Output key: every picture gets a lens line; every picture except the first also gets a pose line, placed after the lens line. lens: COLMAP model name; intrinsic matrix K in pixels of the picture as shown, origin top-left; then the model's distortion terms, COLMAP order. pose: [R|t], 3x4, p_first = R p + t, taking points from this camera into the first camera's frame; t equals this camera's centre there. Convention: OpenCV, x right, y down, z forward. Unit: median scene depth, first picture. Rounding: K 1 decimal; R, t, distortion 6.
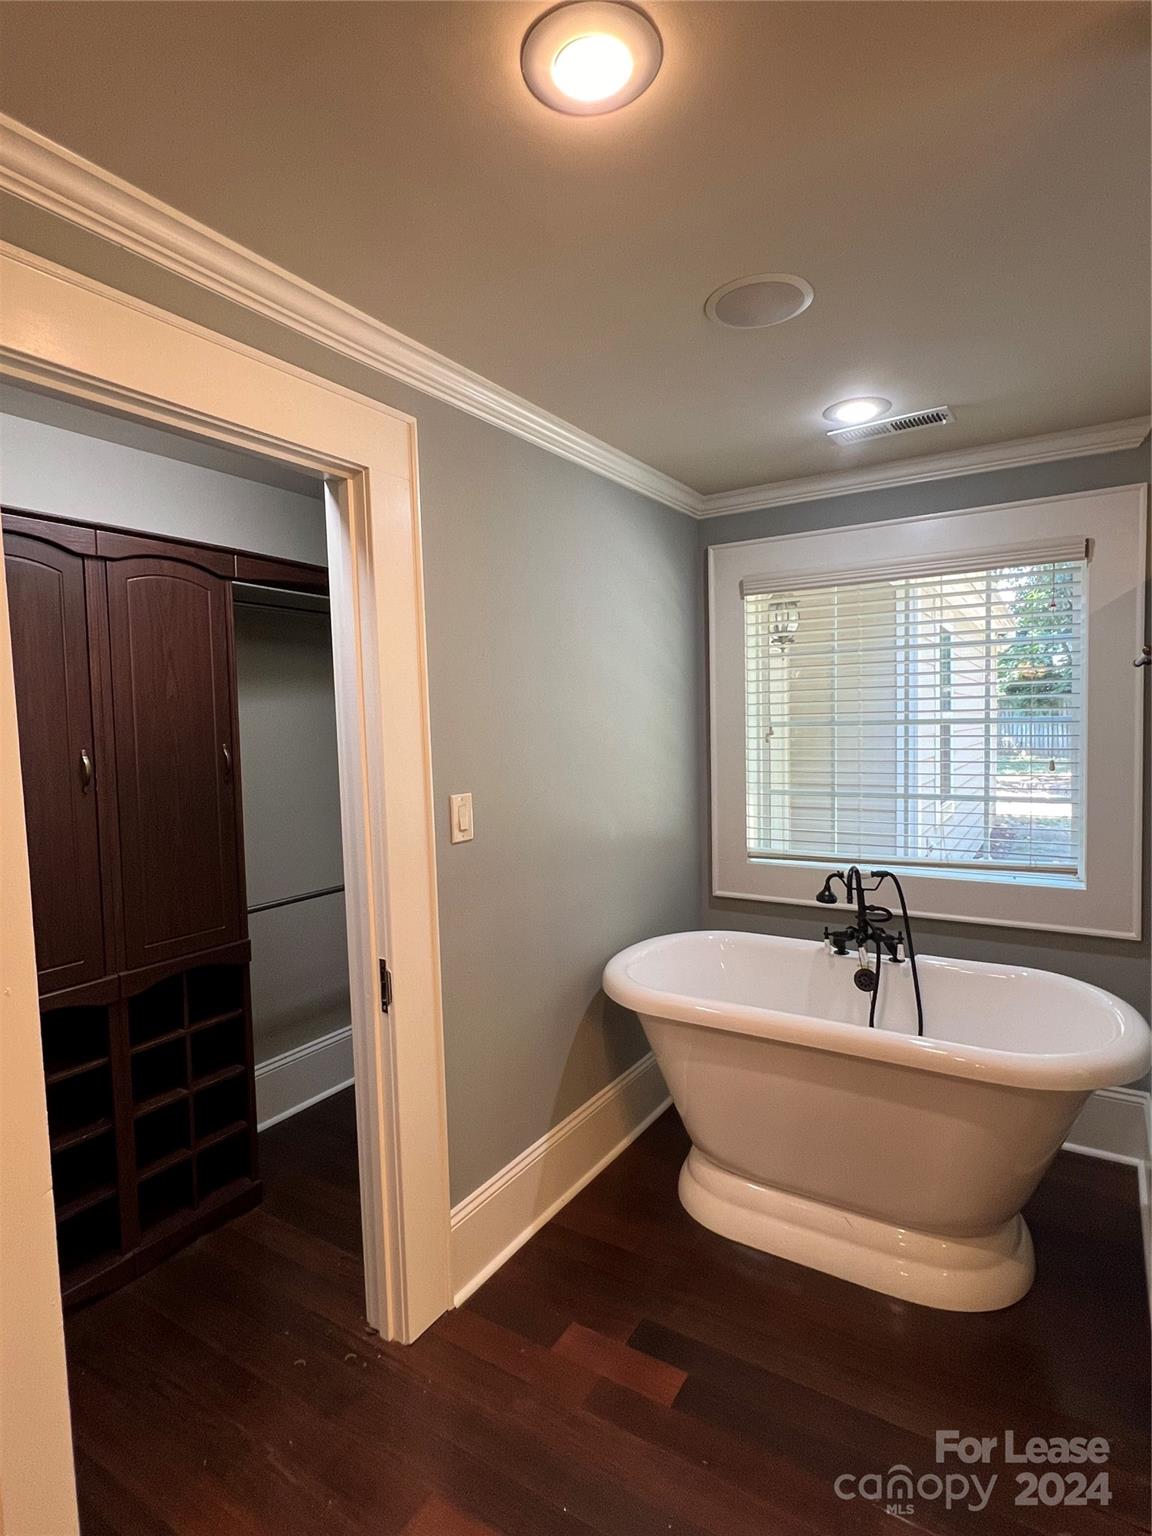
lens RADIAL K [[791.5, 0, 576.7], [0, 791.5, 764.7], [0, 0, 1]] dist [-0.004399, -0.002037]
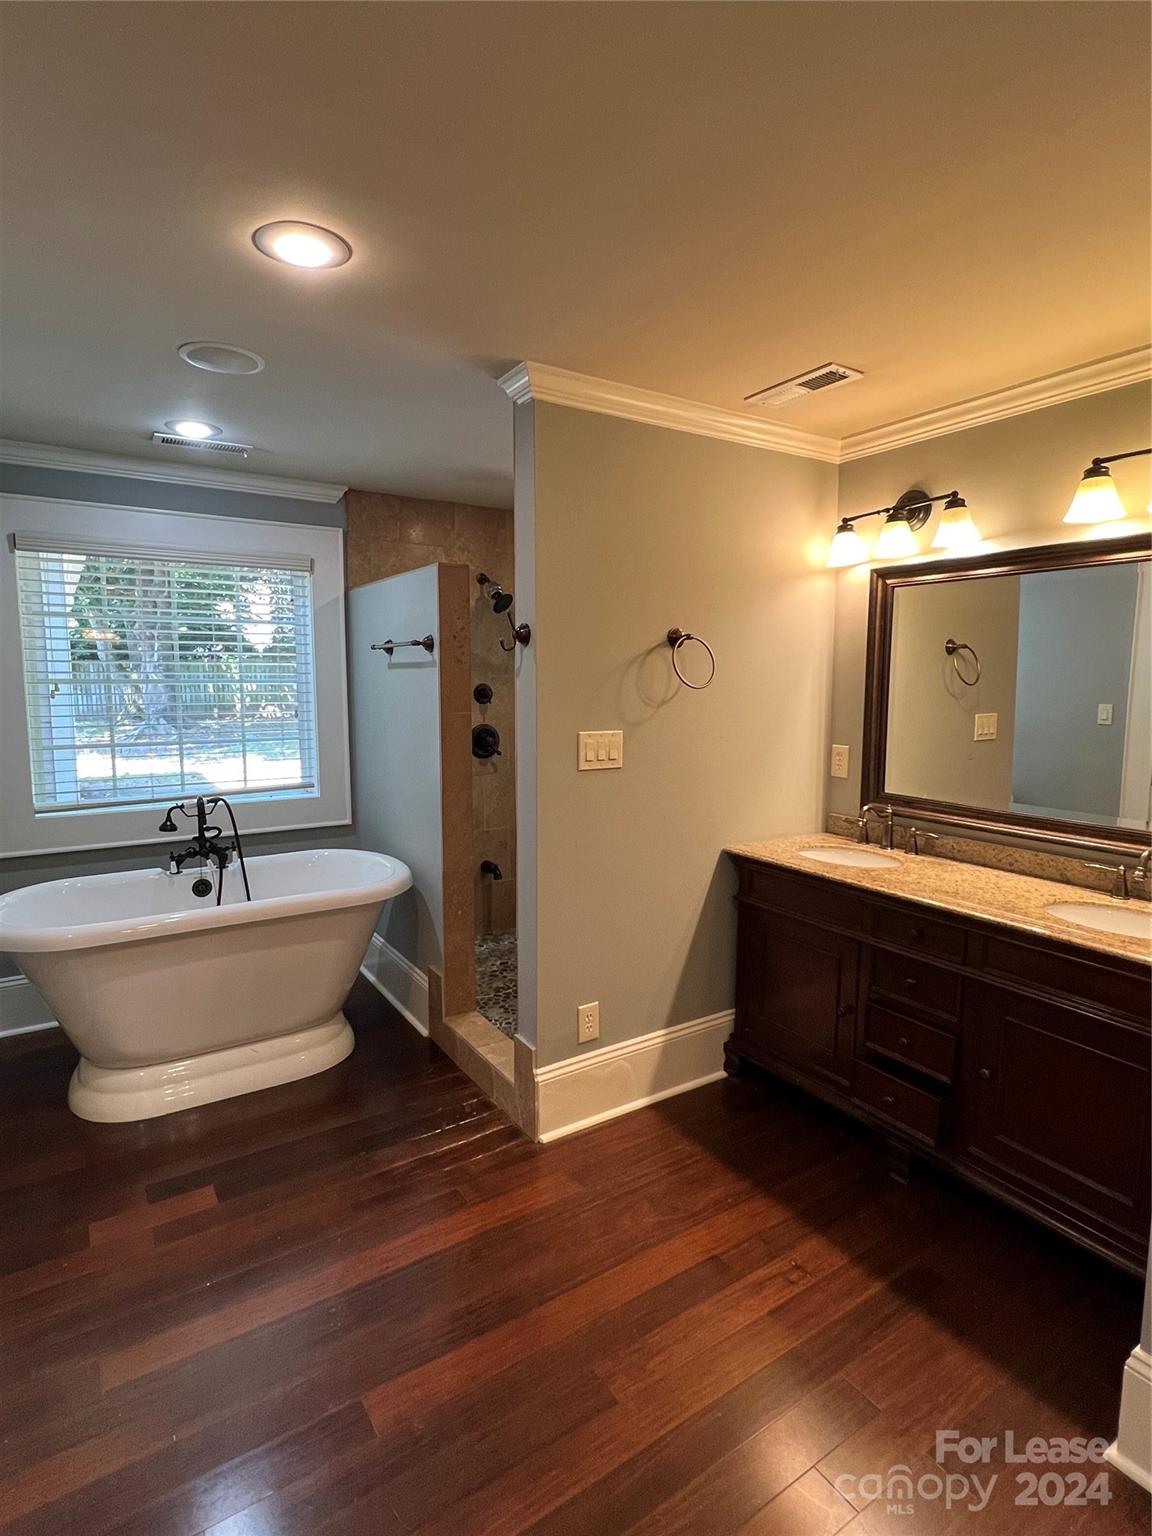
lens RADIAL K [[791.5, 0, 569.5], [0, 791.5, 770.4], [0, 0, 1]] dist [-0.004399, -0.002037]
pose [[0.408946, -0.079429, 0.909095, -0.527367], [0.034694, 0.996838, 0.071488, 0.018512], [-0.911899, 0.002305, 0.410409, -0.042855]]
